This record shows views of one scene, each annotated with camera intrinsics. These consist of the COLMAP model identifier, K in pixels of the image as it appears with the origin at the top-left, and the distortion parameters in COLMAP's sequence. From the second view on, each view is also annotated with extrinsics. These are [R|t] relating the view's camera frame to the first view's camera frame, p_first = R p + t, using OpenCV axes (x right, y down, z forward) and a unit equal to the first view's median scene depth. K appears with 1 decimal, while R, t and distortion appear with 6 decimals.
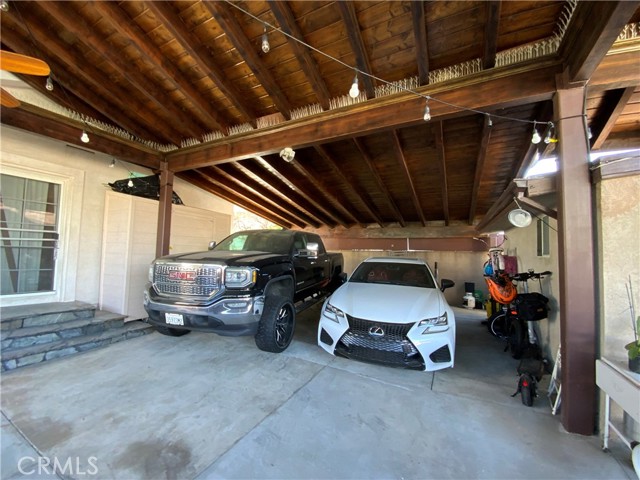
lens RADIAL K [[243.1, 0, 322.9], [0, 243.1, 241.1], [0, 0, 1]] dist [-0.013389, -0.006935]
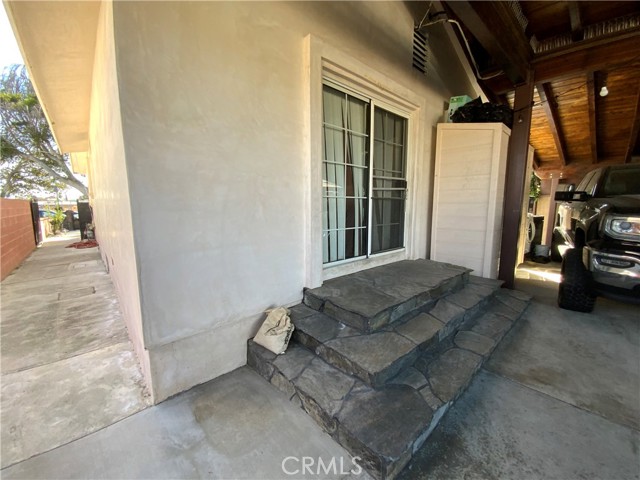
lens RADIAL K [[243.1, 0, 310.2], [0, 243.1, 234.3], [0, 0, 1]] dist [-0.013389, -0.006935]
pose [[0.913972, 0.021587, -0.405202, -1.284202], [0.051200, 0.984468, 0.167933, -0.008900], [0.402534, -0.174232, 0.898671, 0.056161]]
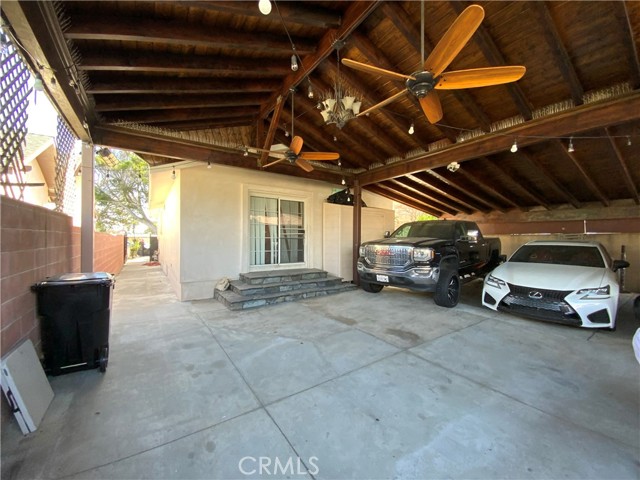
lens RADIAL K [[243.1, 0, 322.4], [0, 243.1, 240.2], [0, 0, 1]] dist [-0.013389, -0.006935]
pose [[0.858340, -0.015766, -0.512839, -0.088543], [0.042448, 0.998283, 0.040356, -0.028898], [0.511322, -0.056408, 0.857536, -0.587173]]
